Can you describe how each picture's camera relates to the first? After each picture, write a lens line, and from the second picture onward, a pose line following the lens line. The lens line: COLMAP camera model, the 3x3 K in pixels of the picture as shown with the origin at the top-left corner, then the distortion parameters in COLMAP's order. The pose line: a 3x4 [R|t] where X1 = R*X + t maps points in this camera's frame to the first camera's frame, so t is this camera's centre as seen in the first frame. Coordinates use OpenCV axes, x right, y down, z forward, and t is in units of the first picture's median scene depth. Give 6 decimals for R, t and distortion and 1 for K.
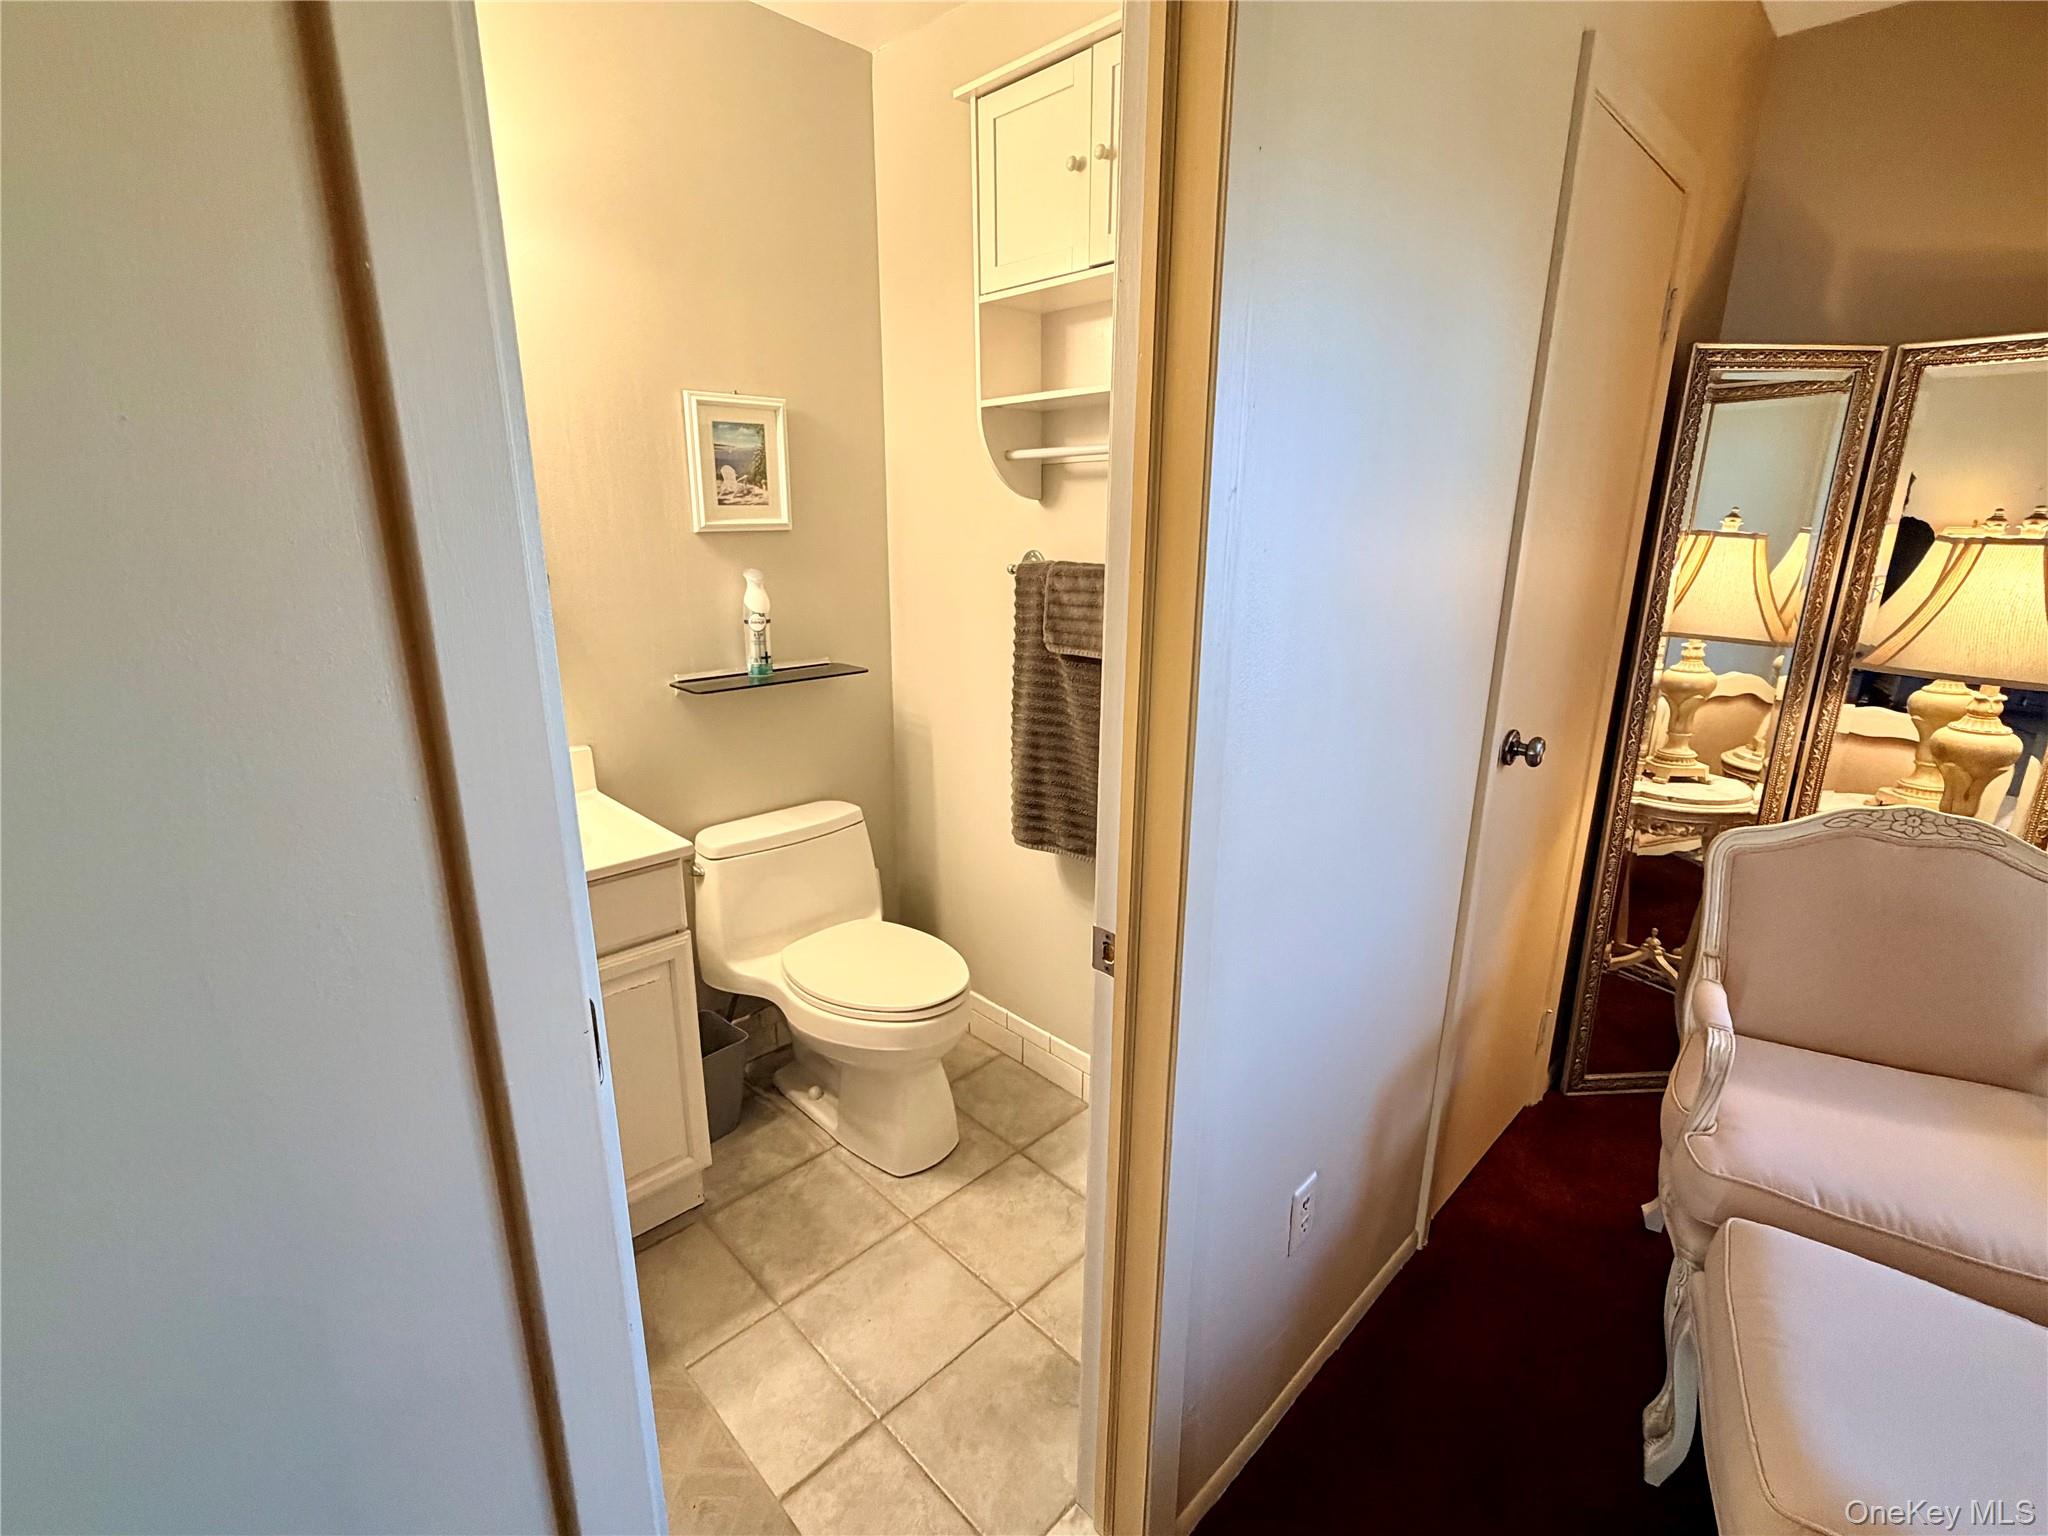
lens RADIAL K [[924.3, 0, 1025.7], [0, 924.3, 760.3], [0, 0, 1]] dist [0.000071, 0.000110]
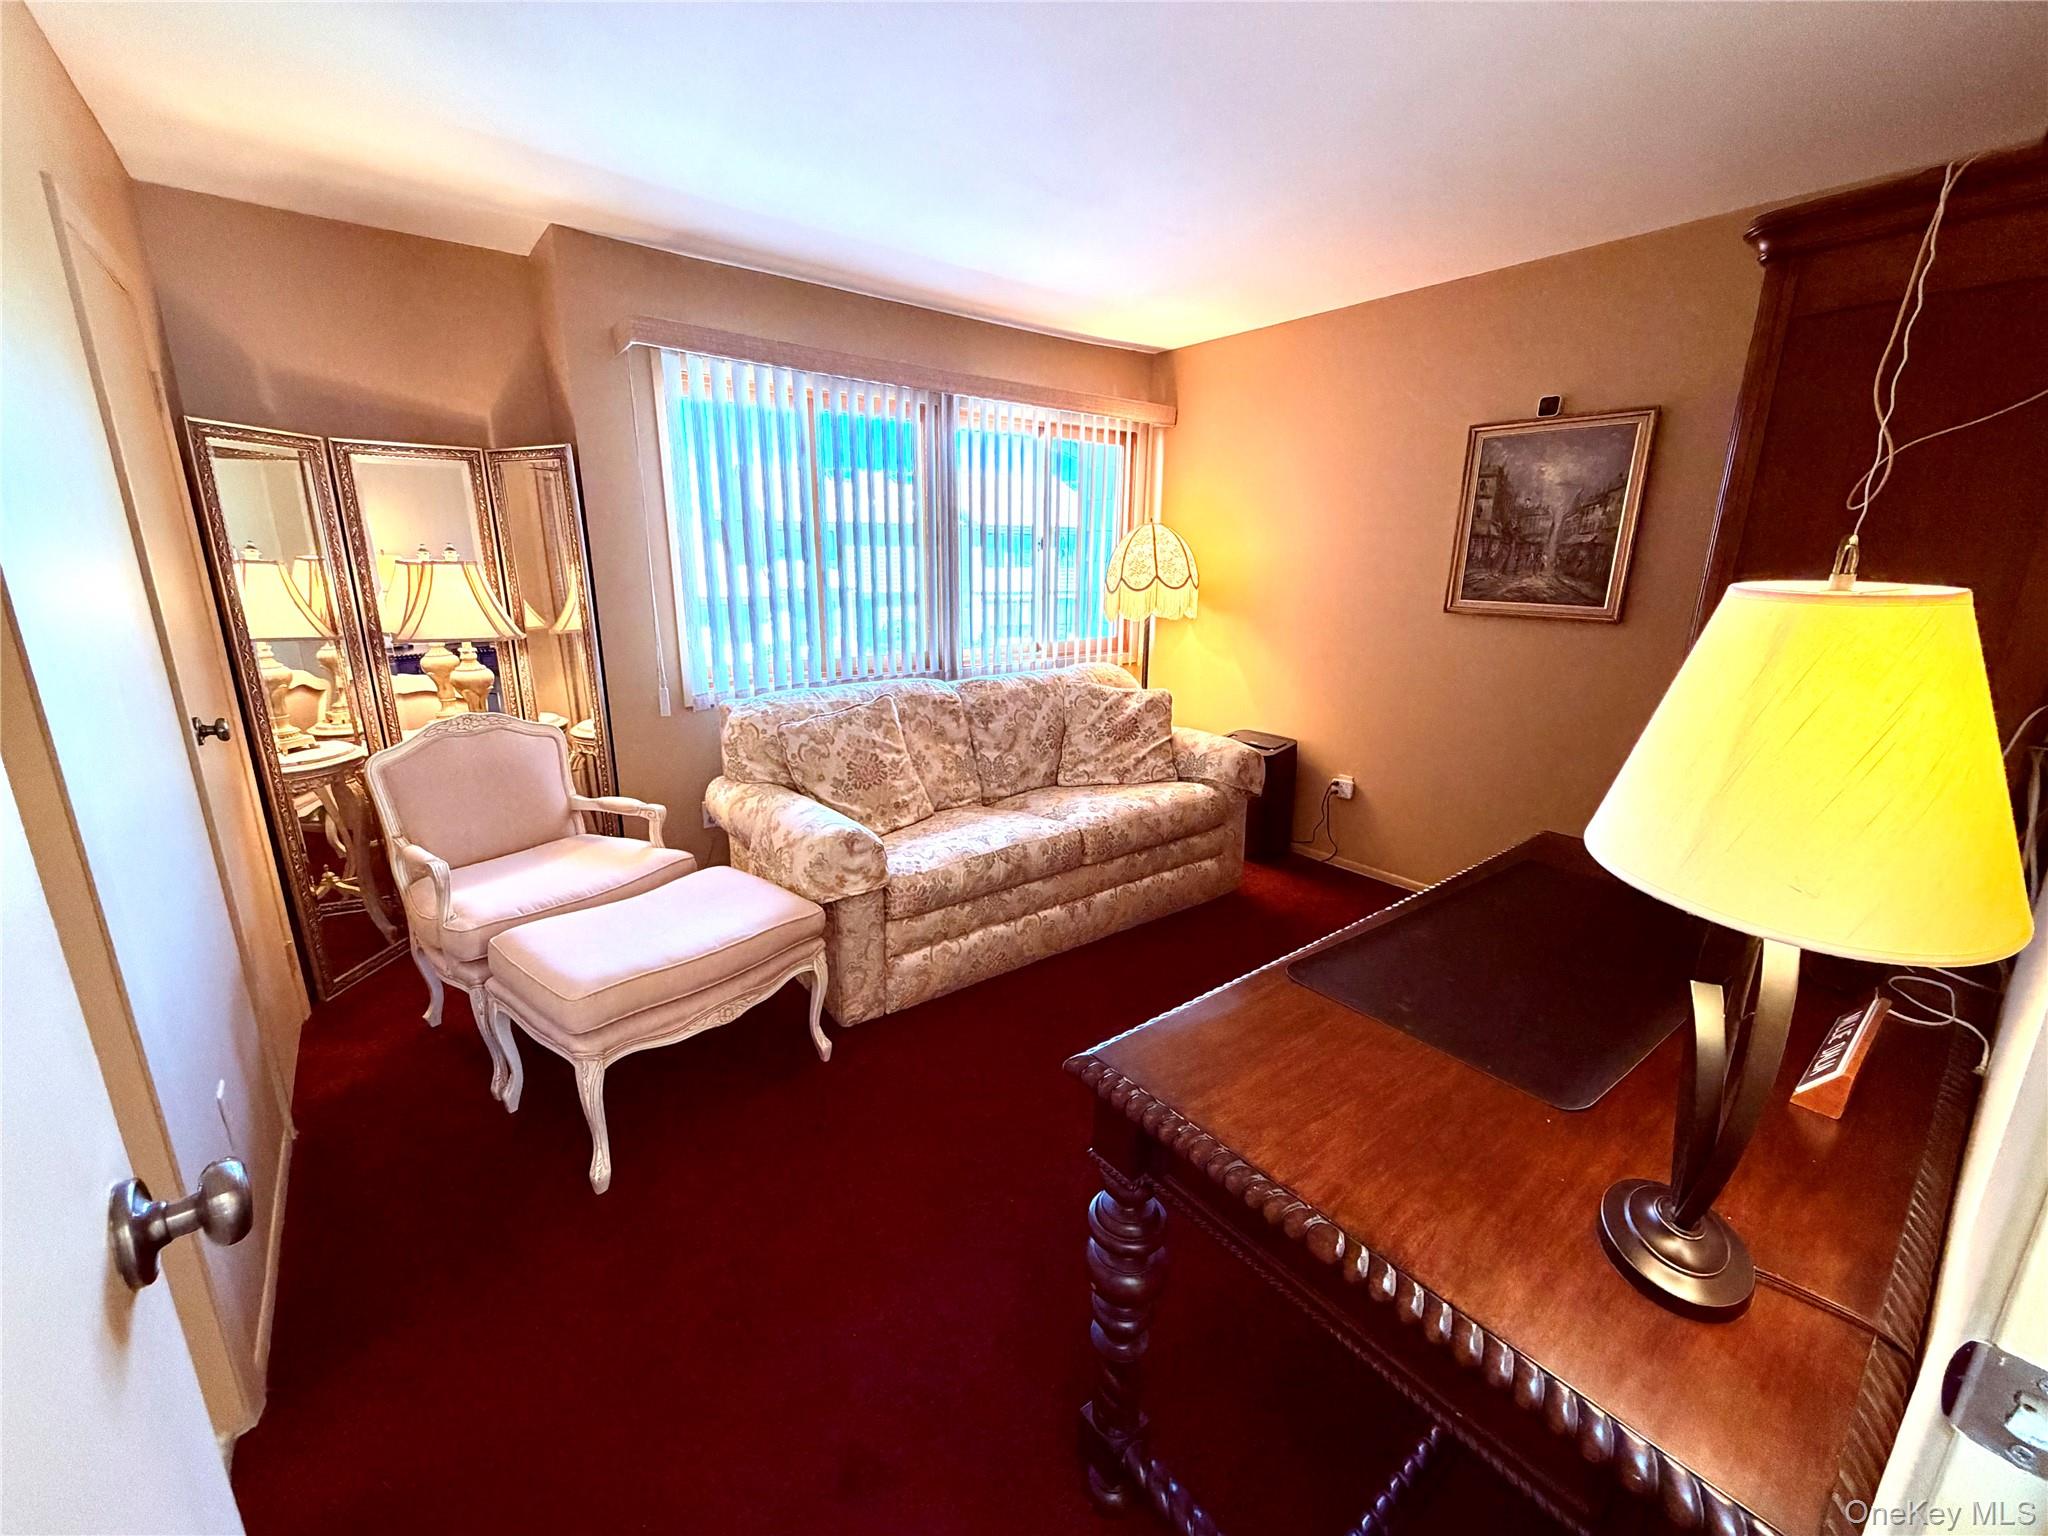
lens RADIAL K [[816.8, 0, 1020.7], [0, 816.8, 765.3], [0, 0, 1]] dist [0.000078, -0.000214]
pose [[0.110436, -0.252224, 0.961346, -0.370060], [0.251420, 0.942892, 0.218500, 0.058046], [-0.961557, 0.217571, 0.167544, -0.217056]]
